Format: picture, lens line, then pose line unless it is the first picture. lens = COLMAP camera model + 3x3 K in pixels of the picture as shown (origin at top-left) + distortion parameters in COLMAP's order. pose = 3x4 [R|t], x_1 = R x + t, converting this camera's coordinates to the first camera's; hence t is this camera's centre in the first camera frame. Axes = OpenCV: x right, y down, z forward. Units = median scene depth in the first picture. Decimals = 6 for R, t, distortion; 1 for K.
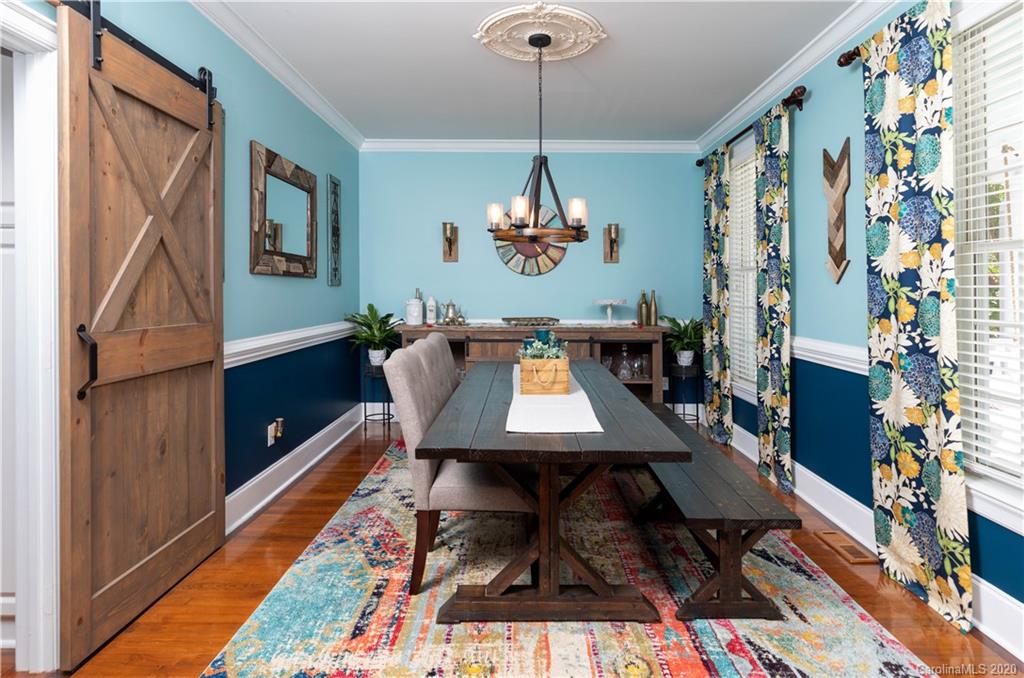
lens RADIAL K [[563.9, 0, 537.8], [0, 563.9, 283.3], [0, 0, 1]] dist [-0.001681, -0.000646]
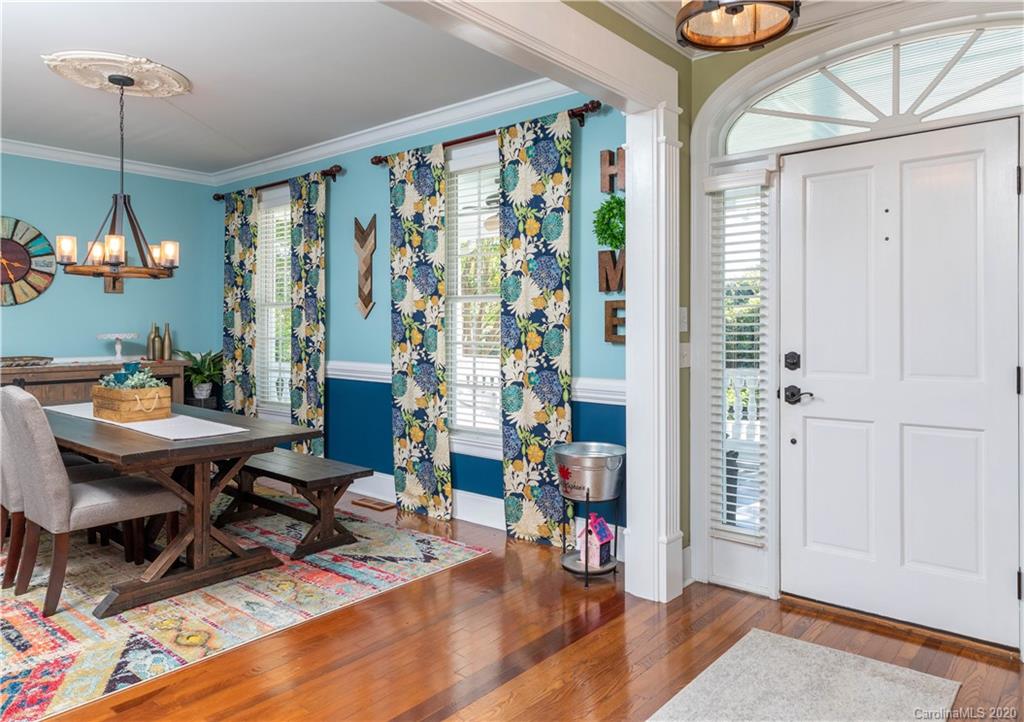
lens RADIAL K [[690.0, 0, 512.3], [0, 690.0, 361.2], [0, 0, 1]] dist [0.001082, -0.000412]
pose [[0.674313, -0.044787, 0.737086, -0.563098], [-0.008029, 0.997655, 0.067965, -0.016460], [-0.738402, -0.051747, 0.672372, -0.475837]]
